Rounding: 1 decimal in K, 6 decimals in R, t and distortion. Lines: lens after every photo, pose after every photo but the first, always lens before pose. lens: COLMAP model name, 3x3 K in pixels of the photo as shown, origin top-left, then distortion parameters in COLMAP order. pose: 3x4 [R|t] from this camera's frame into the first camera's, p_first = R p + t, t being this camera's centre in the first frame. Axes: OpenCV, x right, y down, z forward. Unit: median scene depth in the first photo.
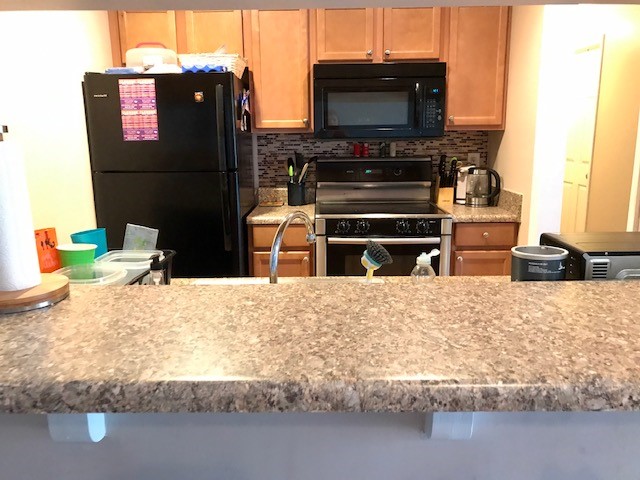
lens RADIAL K [[529.5, 0, 320.0], [0, 529.5, 240.0], [0, 0, 1]] dist [0.003923, -0.012979]
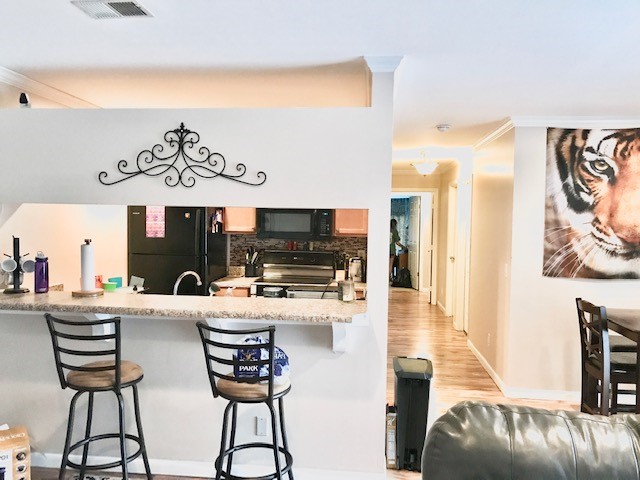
lens RADIAL K [[529.5, 0, 320.0], [0, 529.5, 240.0], [0, 0, 1]] dist [0.003923, -0.012979]
pose [[0.994408, 0.035335, -0.099517, 0.338117], [-0.050972, 0.985920, -0.159261, 0.070544], [0.092489, 0.163443, 0.982208, -0.616721]]
